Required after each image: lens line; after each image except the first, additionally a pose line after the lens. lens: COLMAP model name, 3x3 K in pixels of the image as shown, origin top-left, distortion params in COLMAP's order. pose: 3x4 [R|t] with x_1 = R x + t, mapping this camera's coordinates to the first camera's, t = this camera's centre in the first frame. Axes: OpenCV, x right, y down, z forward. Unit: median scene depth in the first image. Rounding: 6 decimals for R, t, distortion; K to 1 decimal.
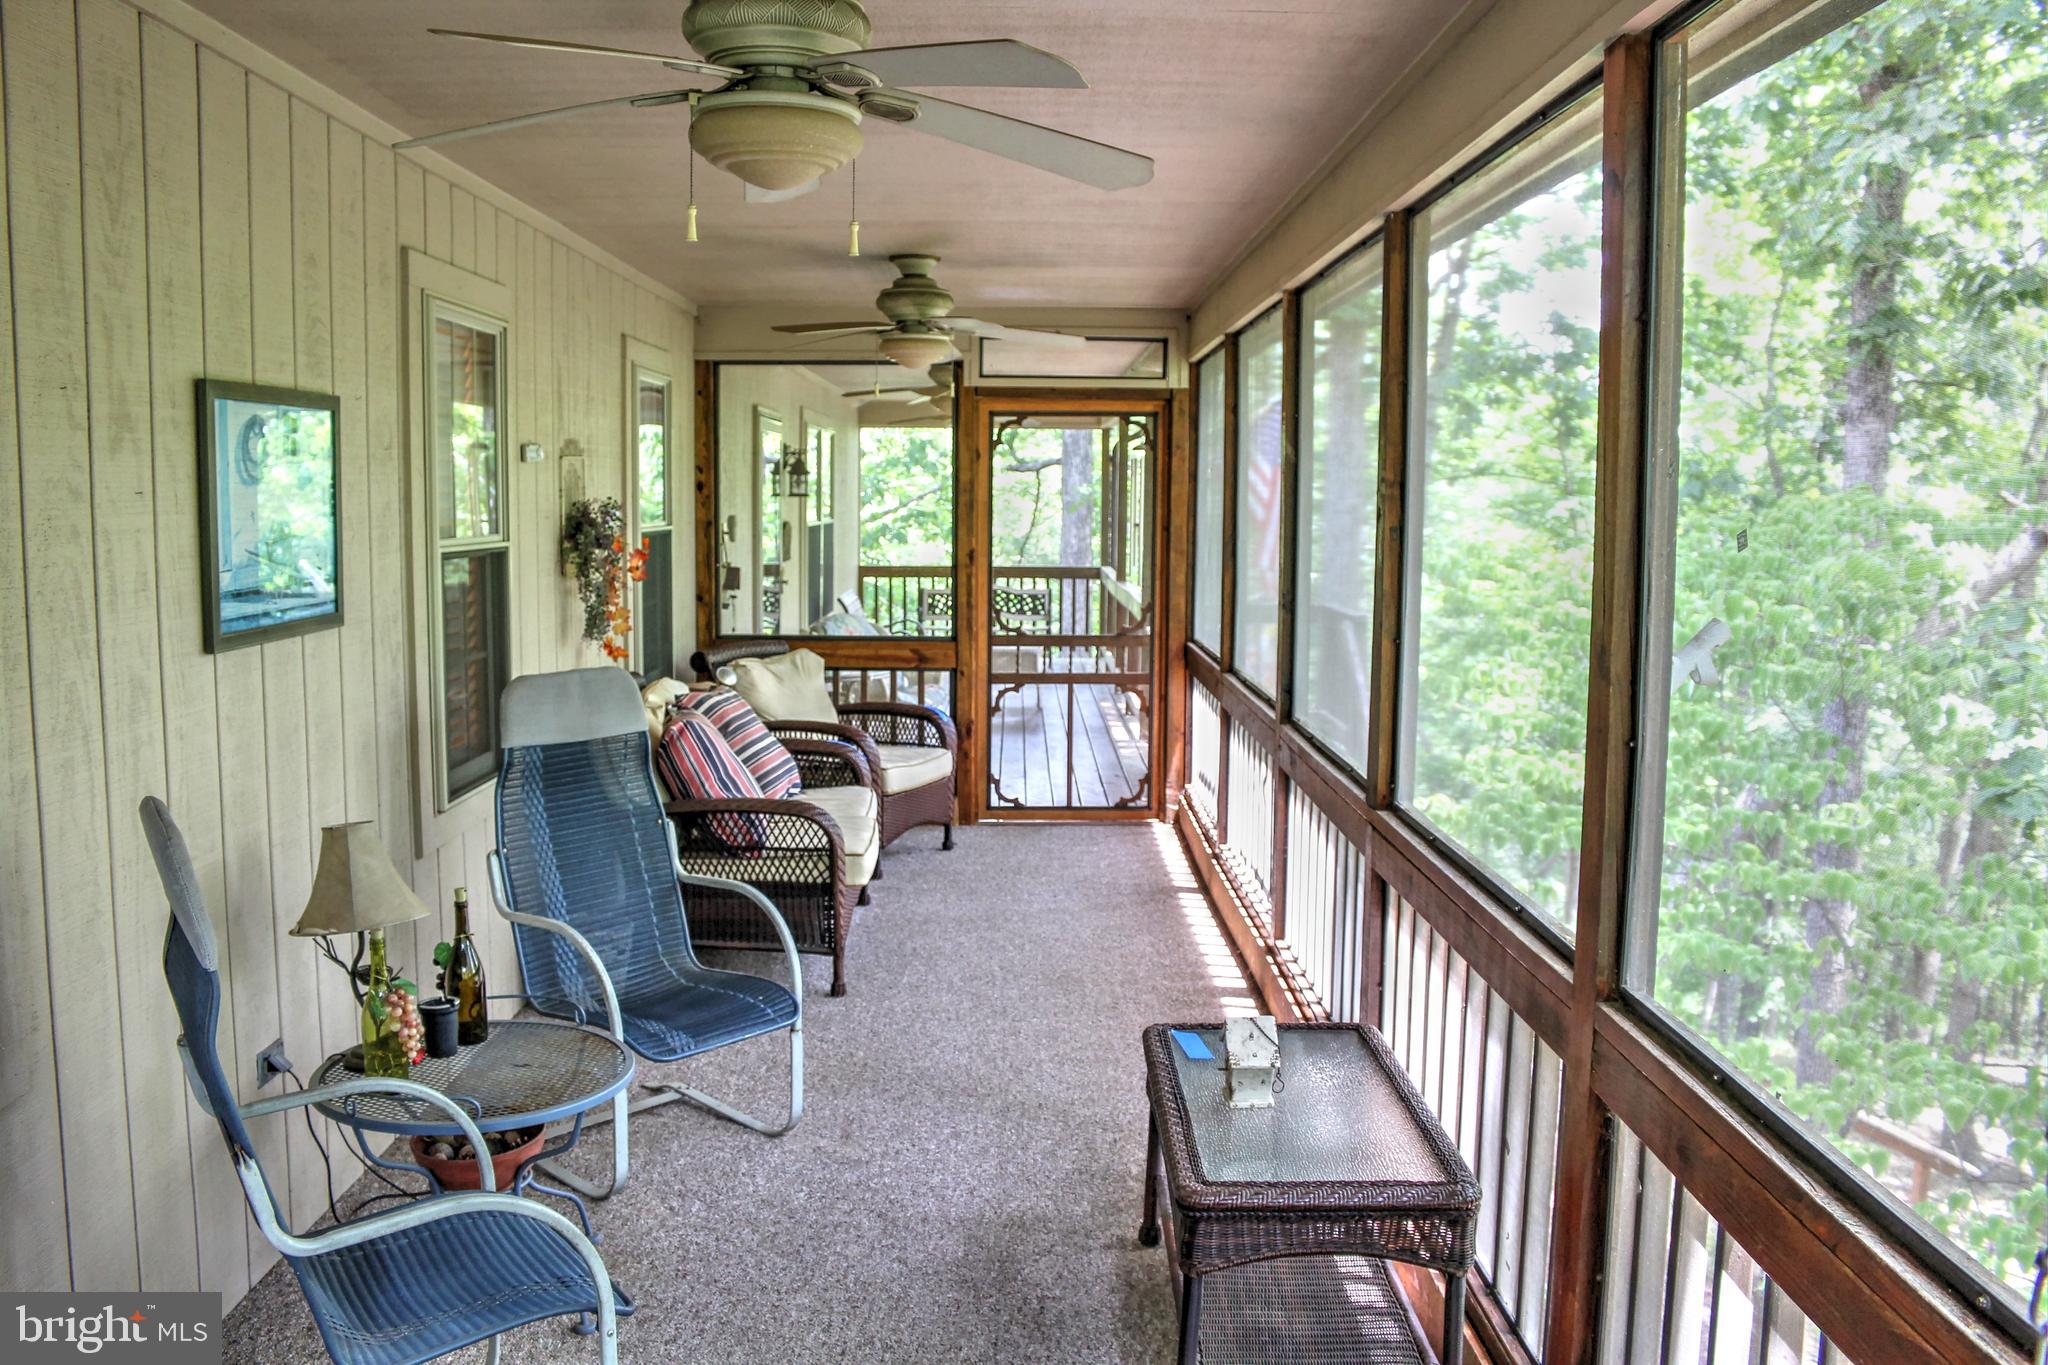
lens RADIAL K [[1684.1, 0, 1024.0], [0, 1684.1, 682.5], [0, 0, 1]] dist [-0.195790, 0.200325]
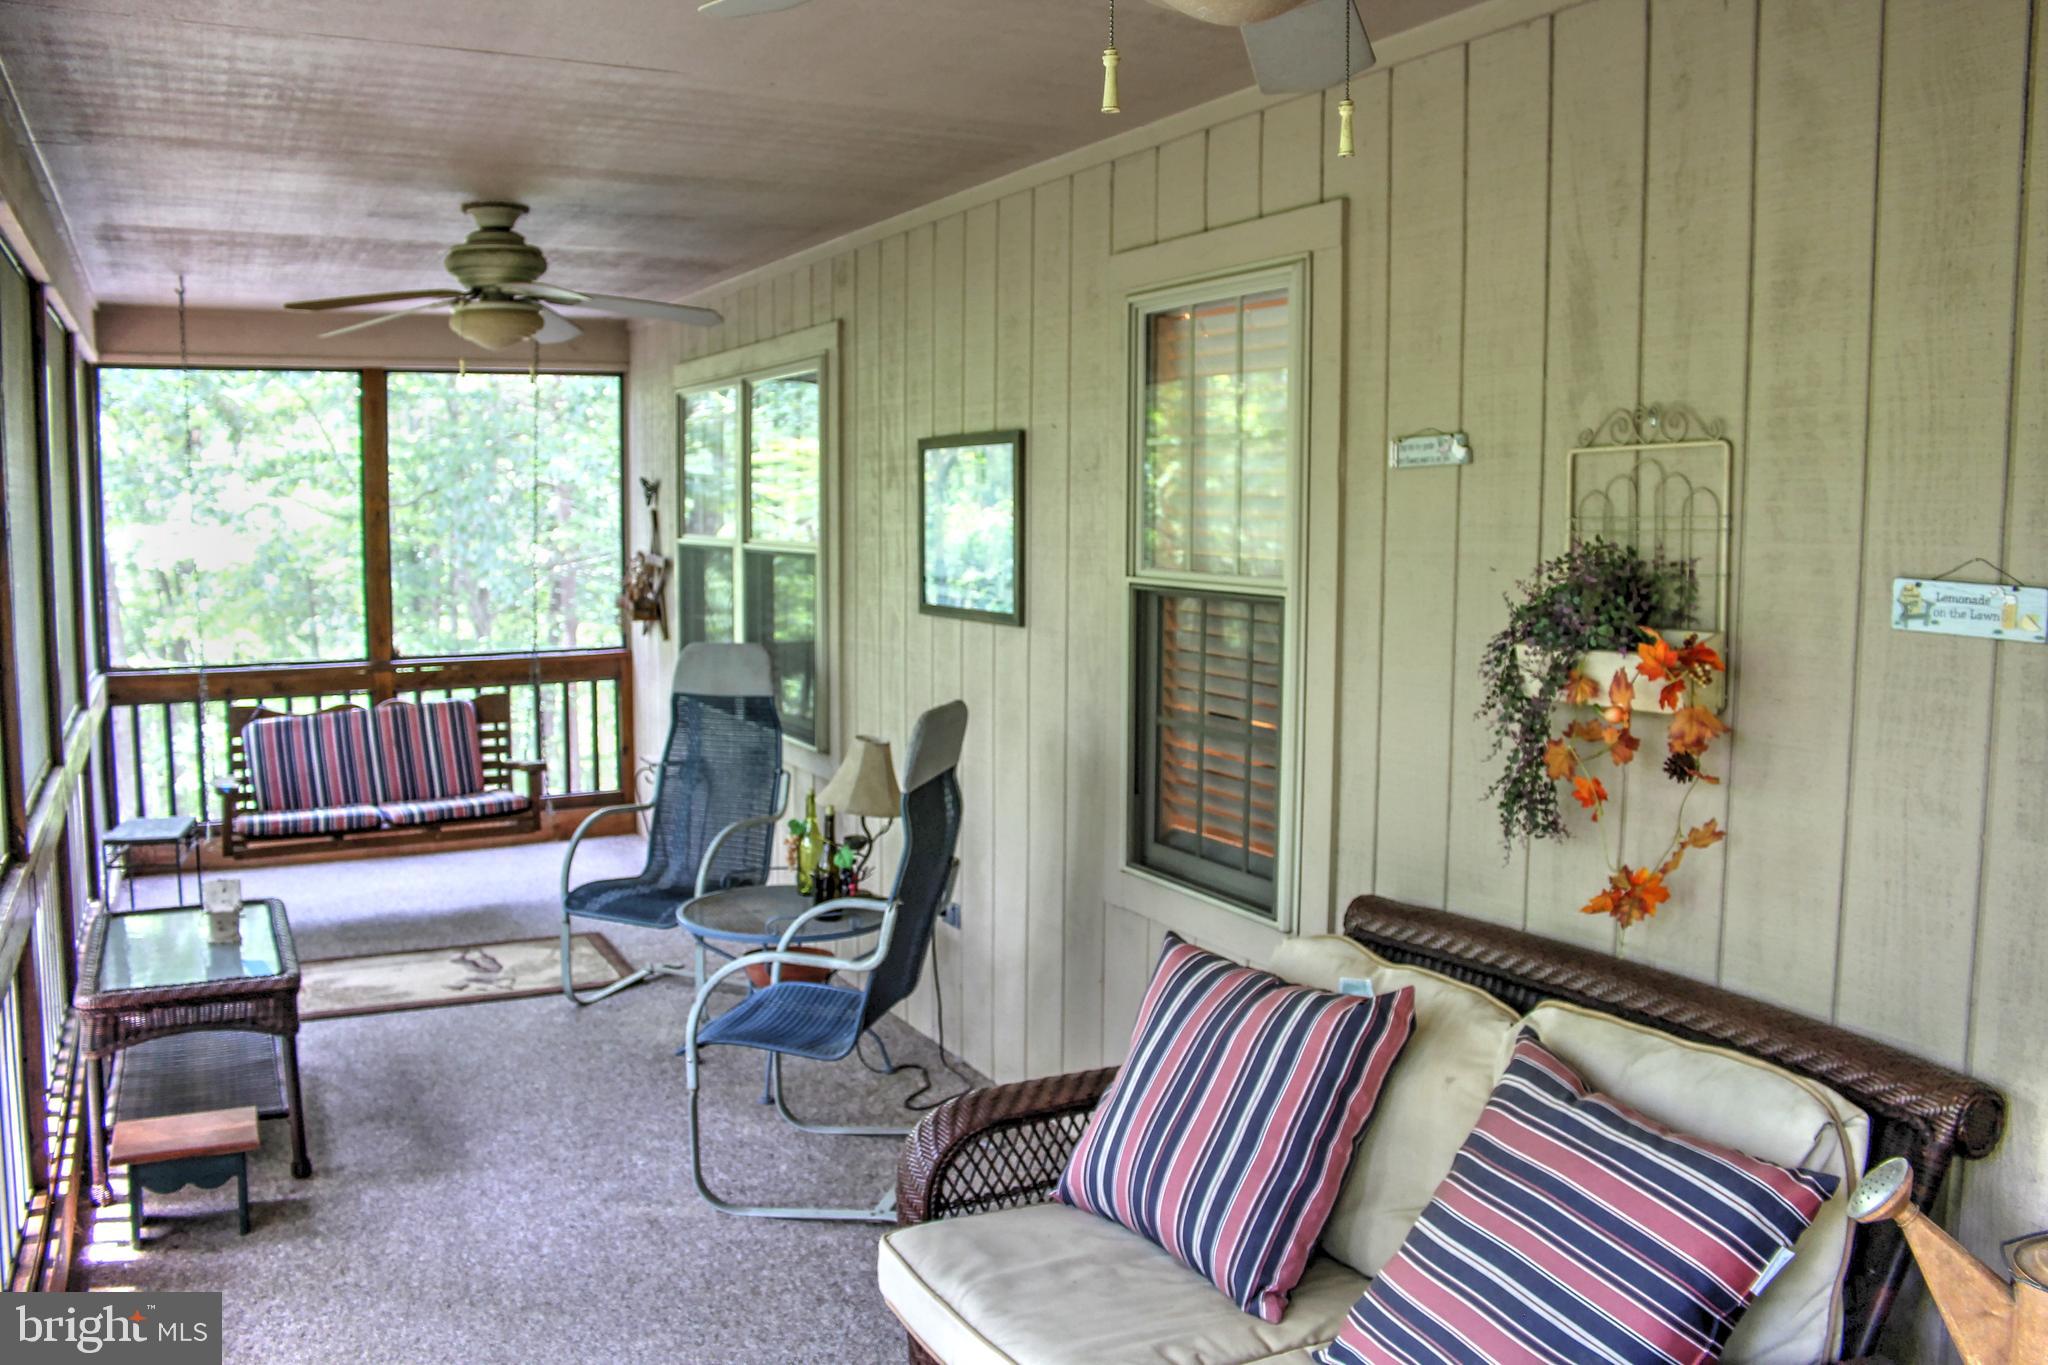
lens RADIAL K [[1684.1, 0, 1024.0], [0, 1684.1, 682.5], [0, 0, 1]] dist [-0.195790, 0.200325]
pose [[-0.888157, 0.036837, -0.458062, 0.130220], [-0.063461, 0.977400, 0.201649, -0.242671], [0.455138, 0.208165, -0.865747, 2.087628]]
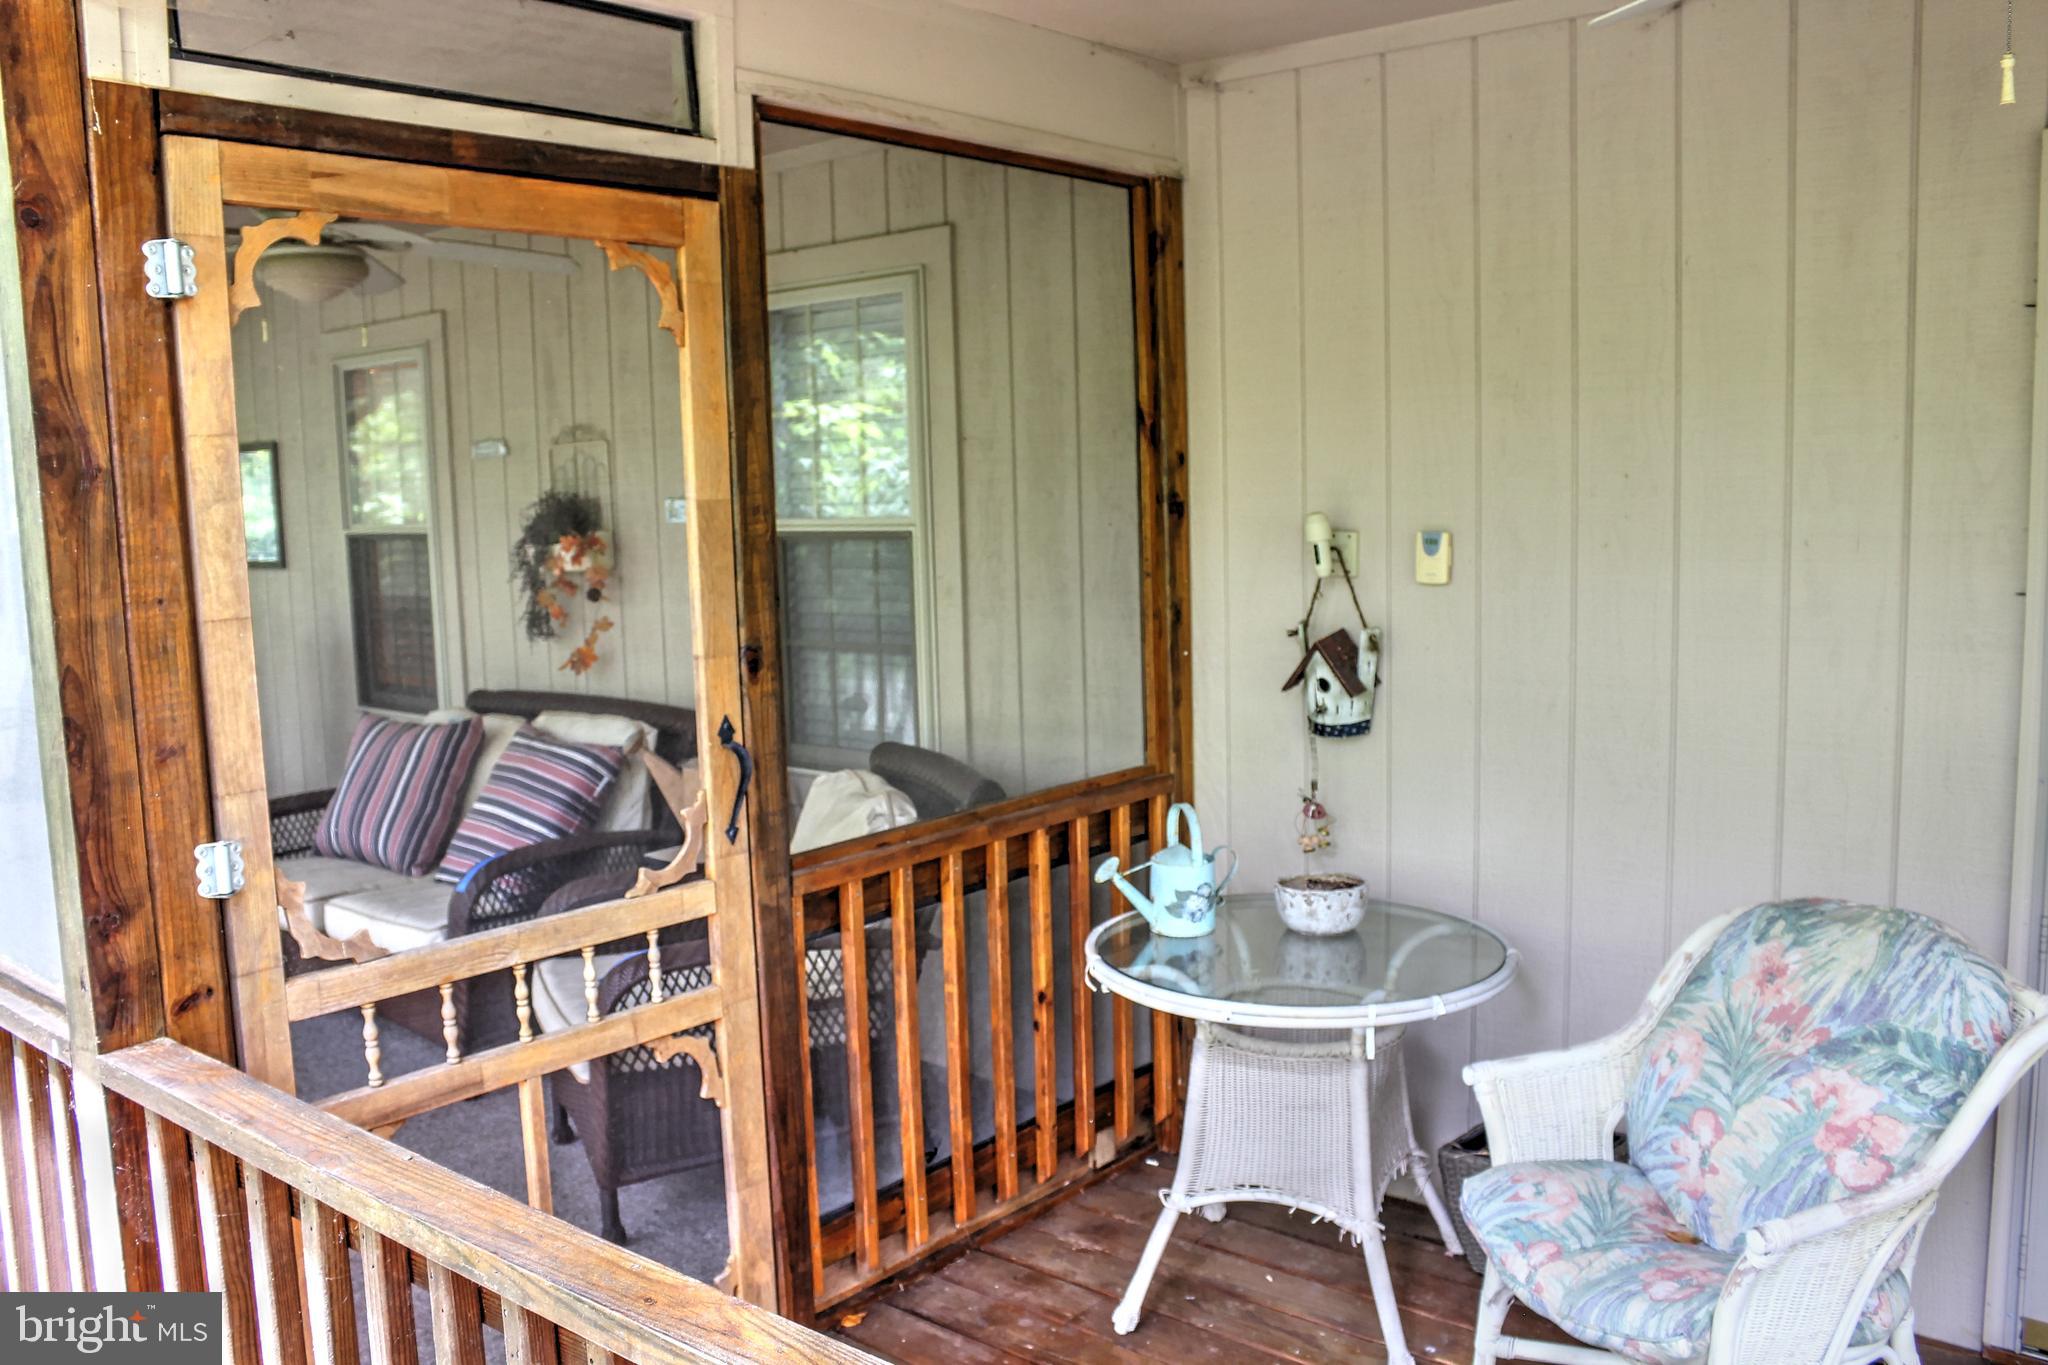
lens RADIAL K [[1684.1, 0, 1024.0], [0, 1684.1, 682.5], [0, 0, 1]] dist [-0.195790, 0.200325]
pose [[-0.637889, 0.104305, -0.763033, 0.429377], [-0.066206, 0.979691, 0.189269, -0.308165], [0.767278, 0.171250, -0.618028, 2.766908]]
